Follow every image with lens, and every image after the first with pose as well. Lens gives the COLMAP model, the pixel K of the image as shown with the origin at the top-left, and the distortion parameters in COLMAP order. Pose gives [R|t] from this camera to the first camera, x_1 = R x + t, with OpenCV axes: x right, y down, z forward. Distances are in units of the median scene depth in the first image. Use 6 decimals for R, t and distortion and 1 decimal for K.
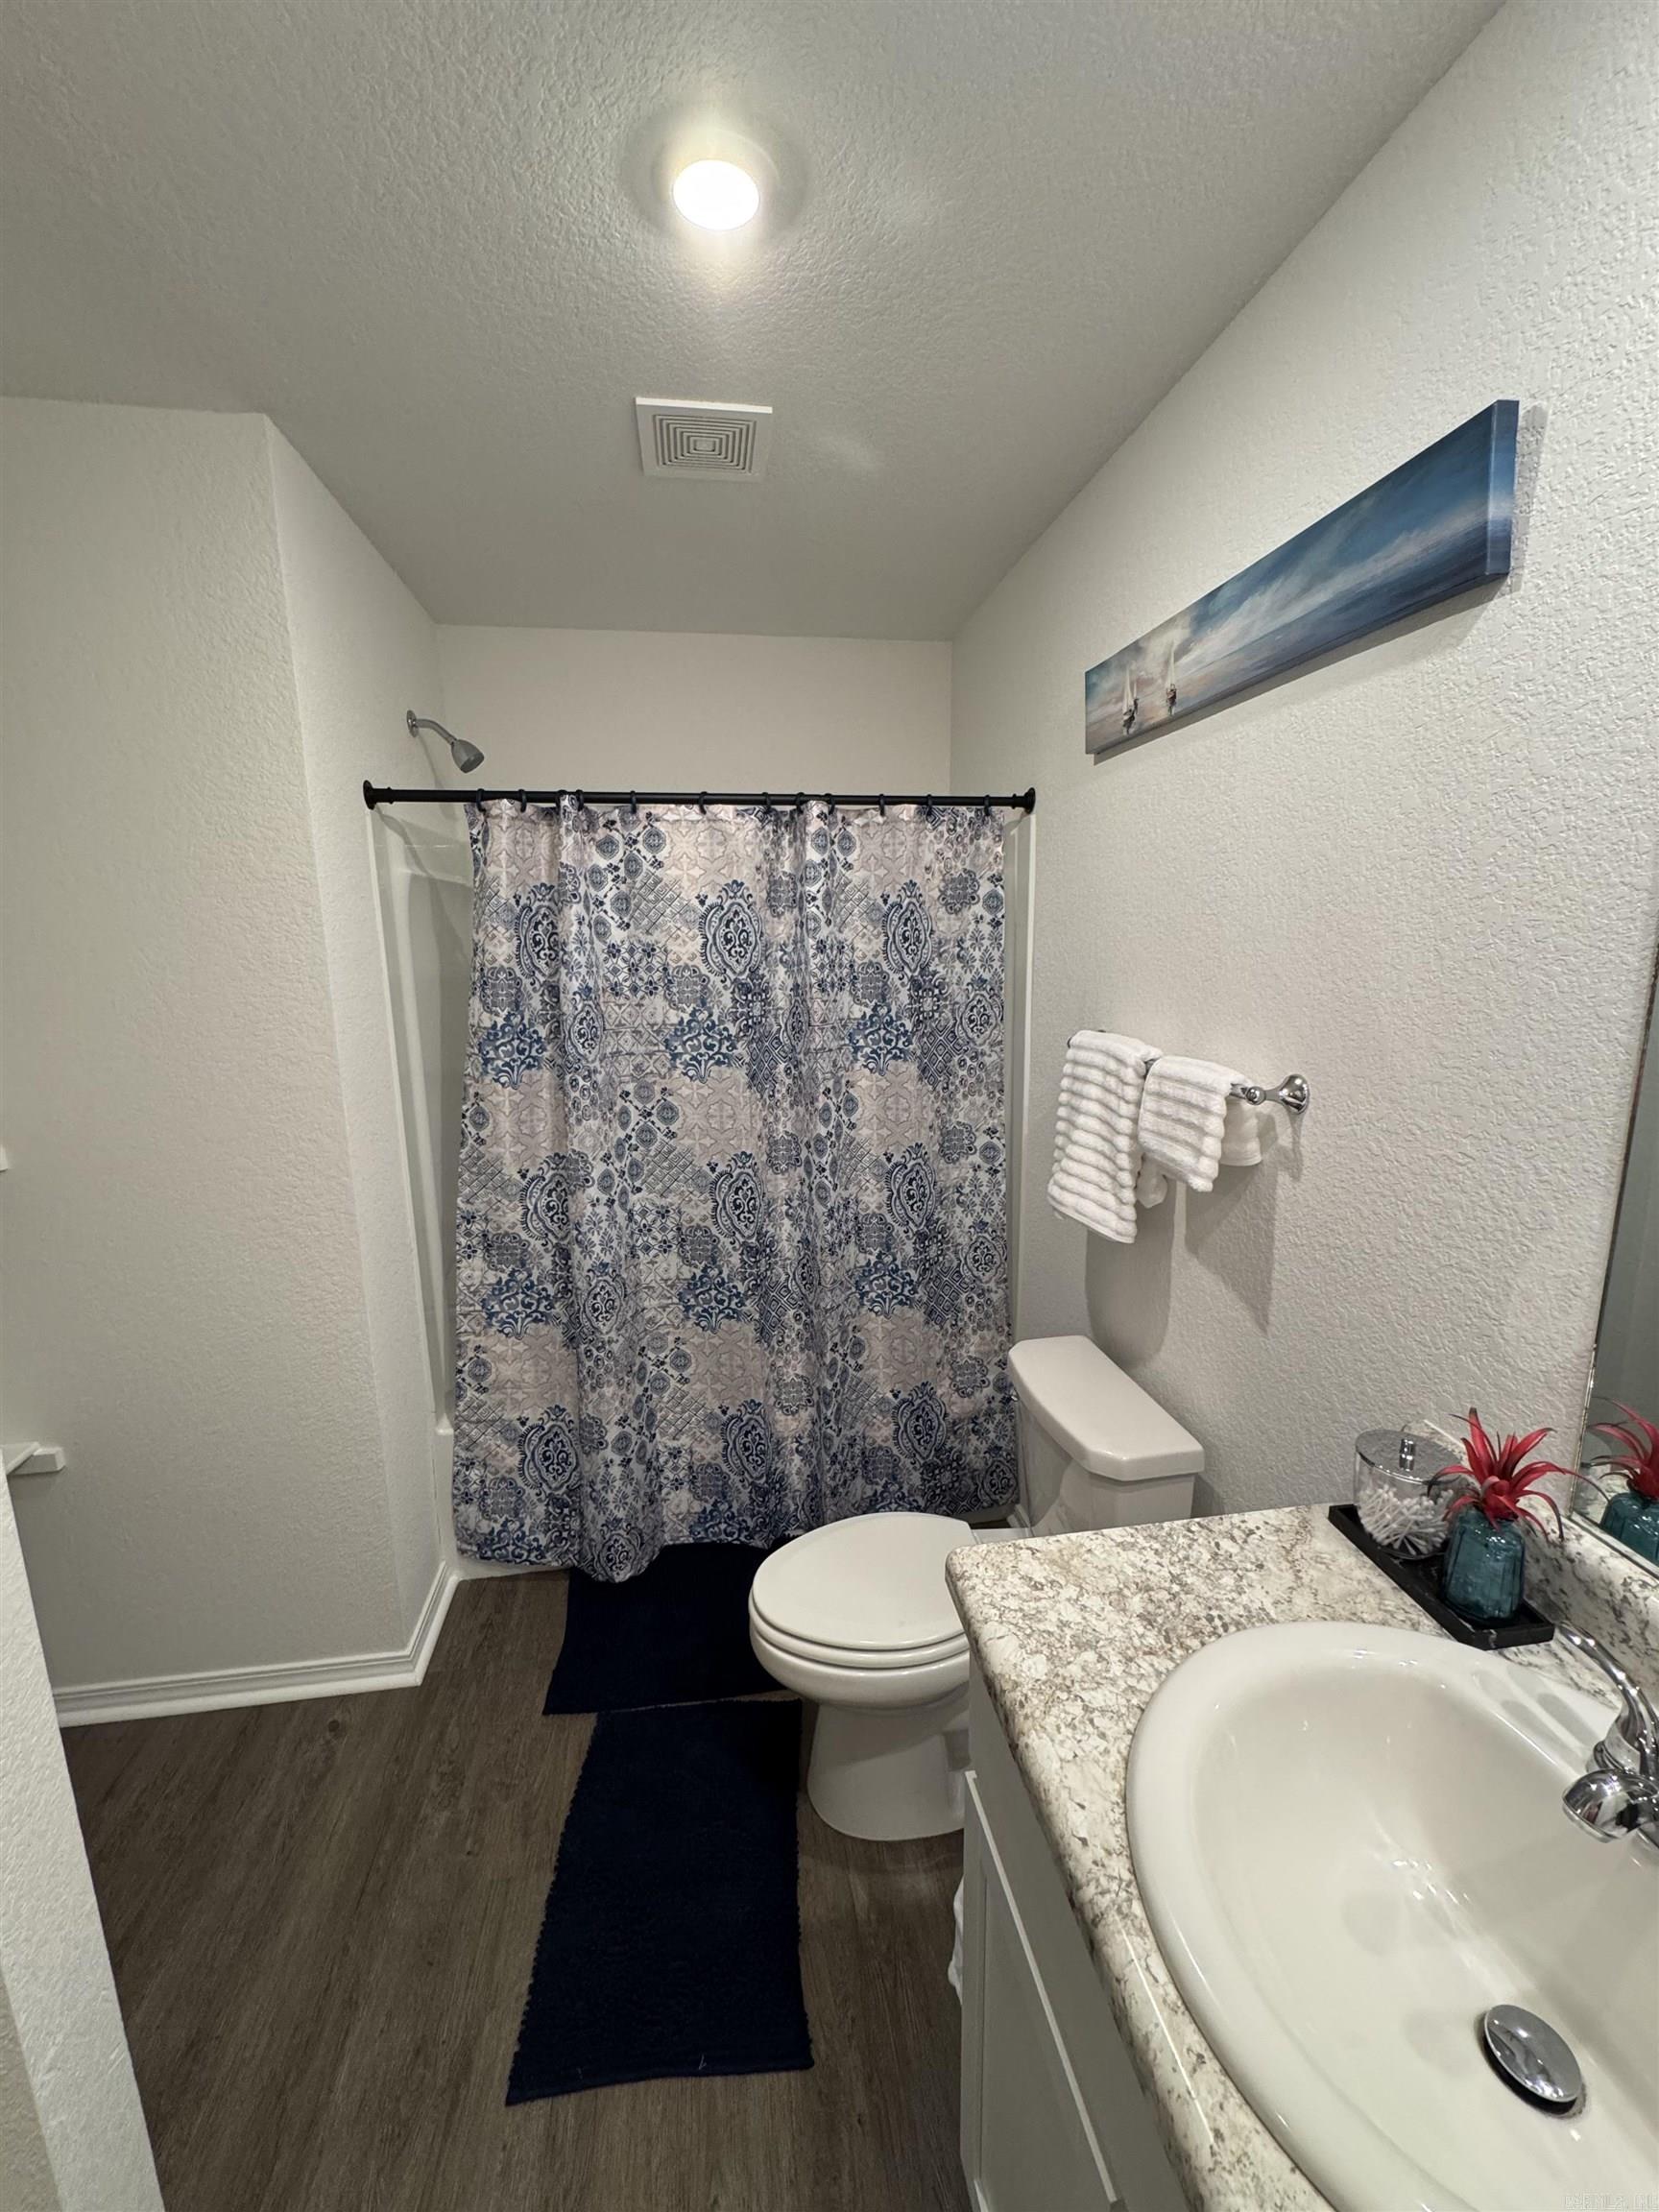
lens RADIAL K [[881.3, 0, 830.9], [0, 881.3, 1103.1], [0, 0, 1]] dist [-0.002835, 0.000424]
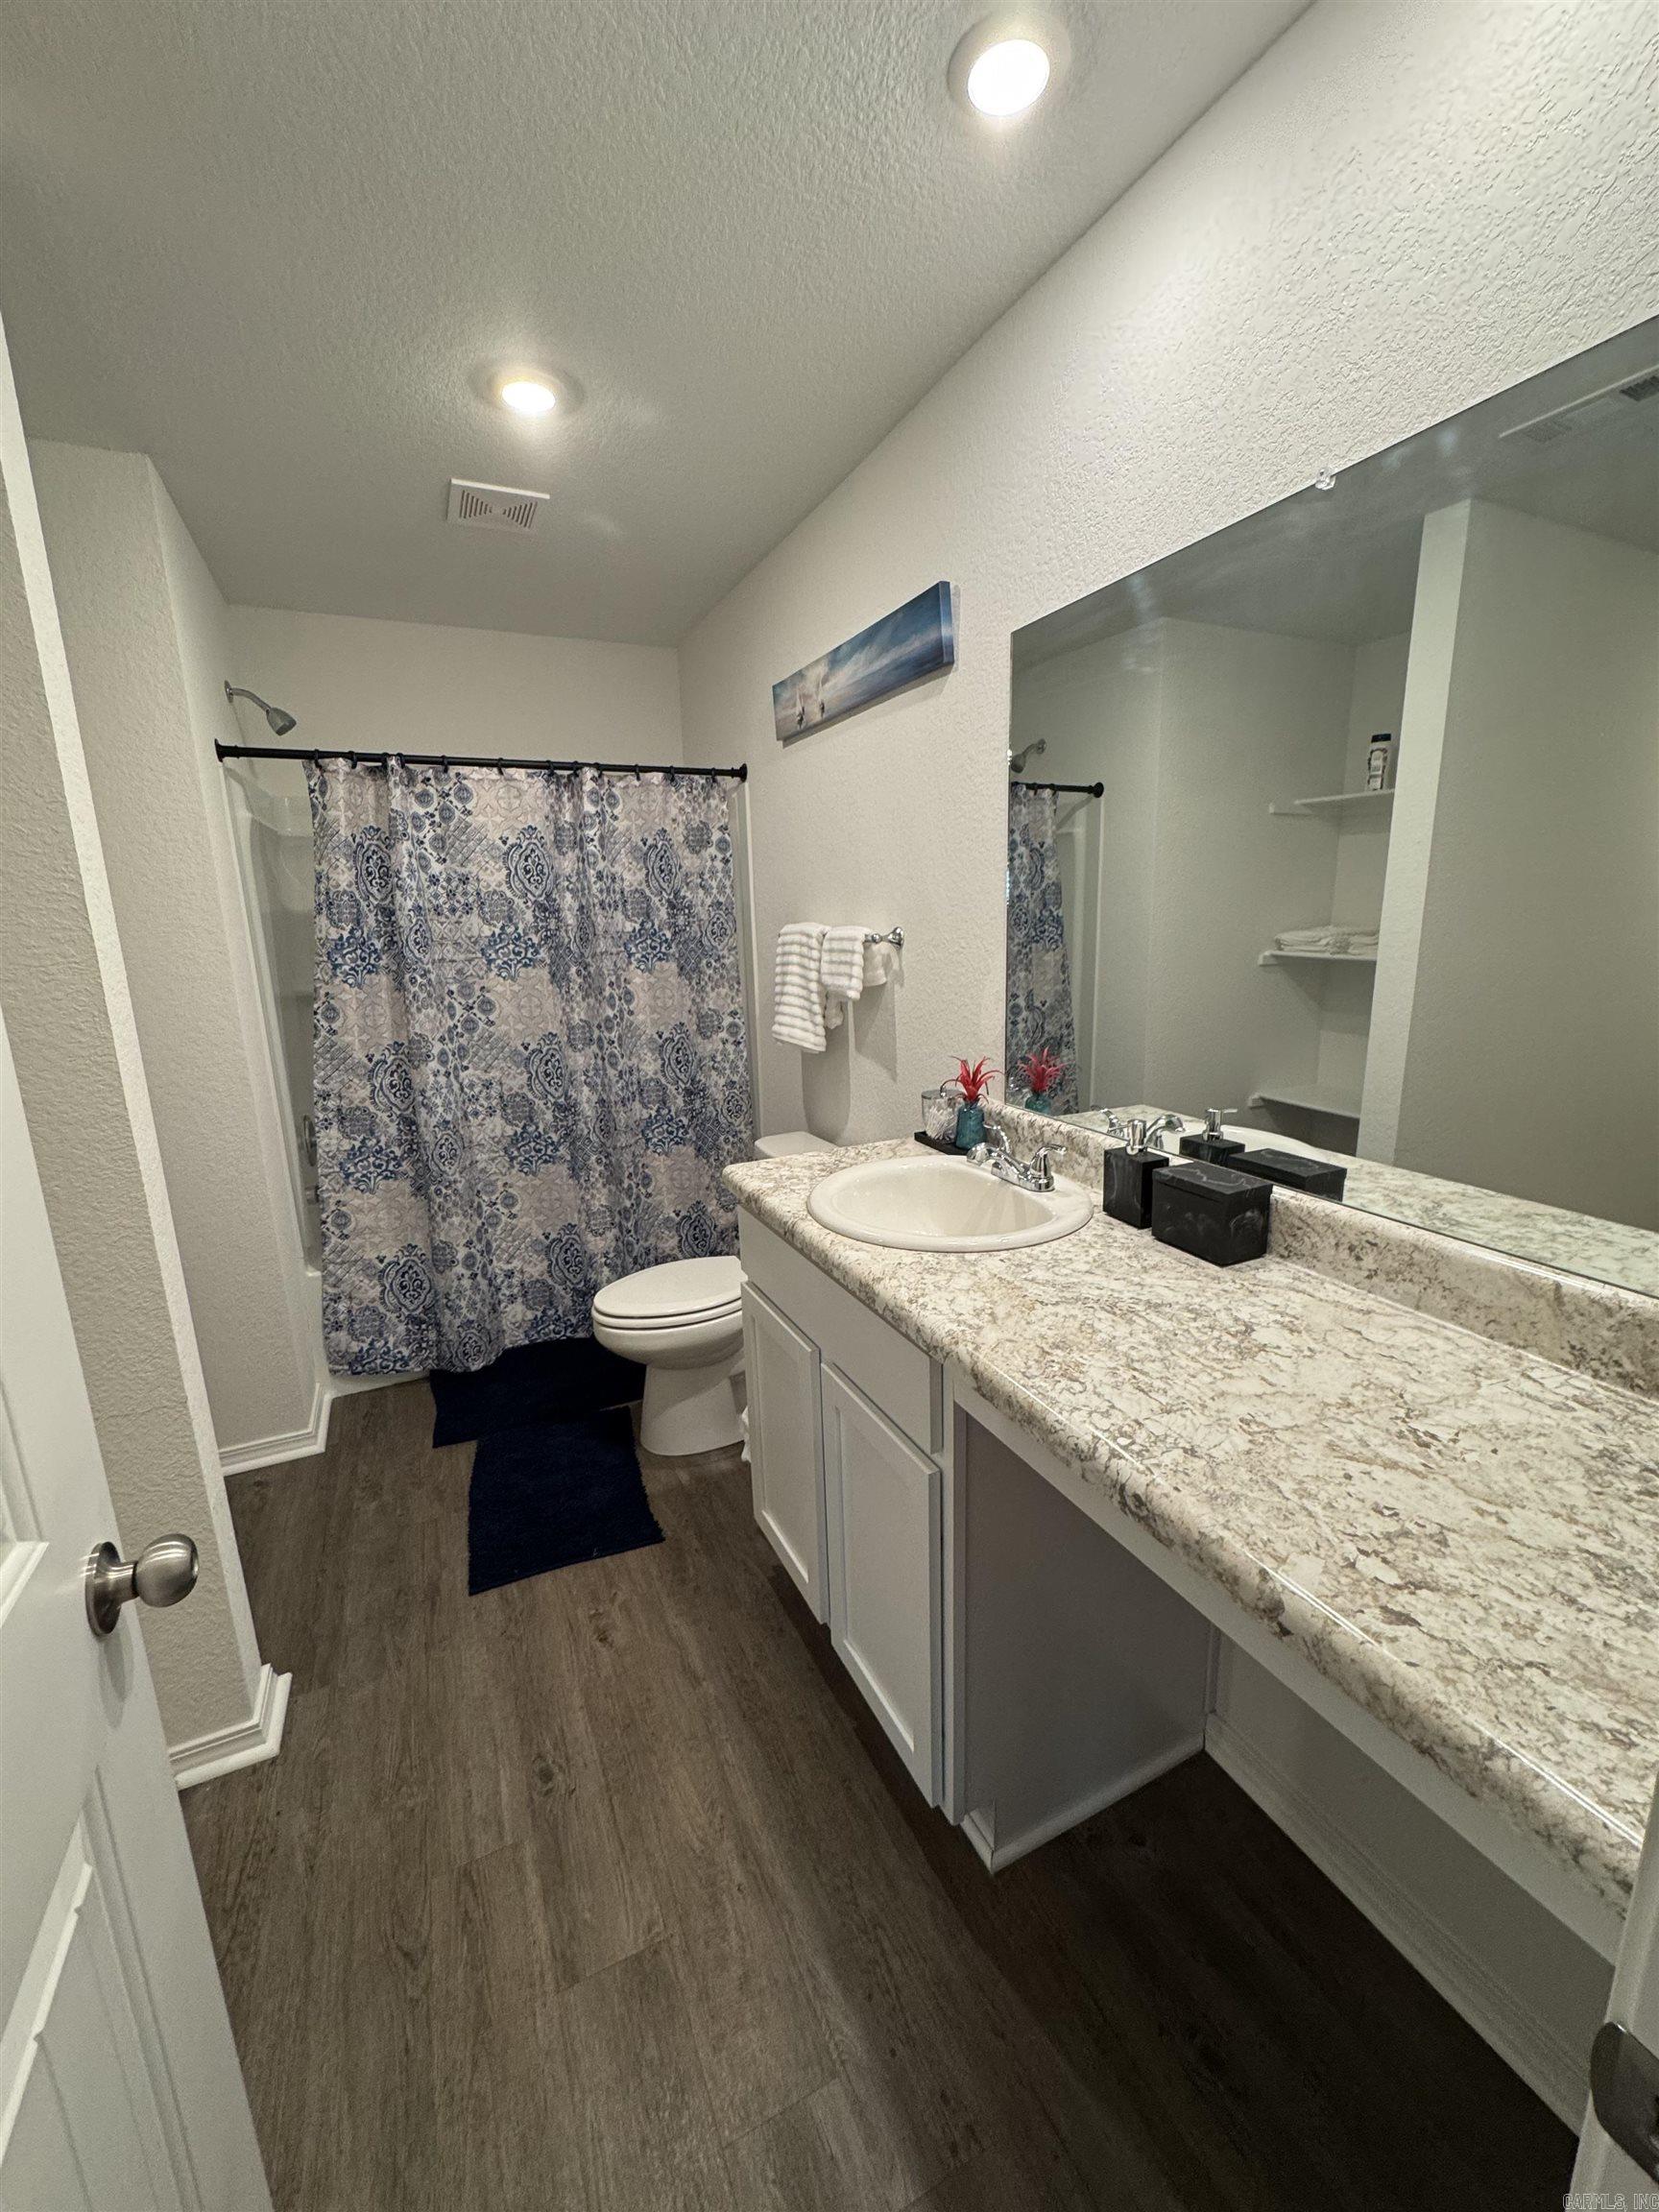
lens RADIAL K [[881.3, 0, 828.0], [0, 881.3, 1102.7], [0, 0, 1]] dist [-0.002835, 0.000424]
pose [[0.957844, -0.073816, 0.277643, -0.078246], [0.068921, 0.997247, 0.027365, 0.161605], [-0.278899, -0.007076, 0.960294, -0.413506]]
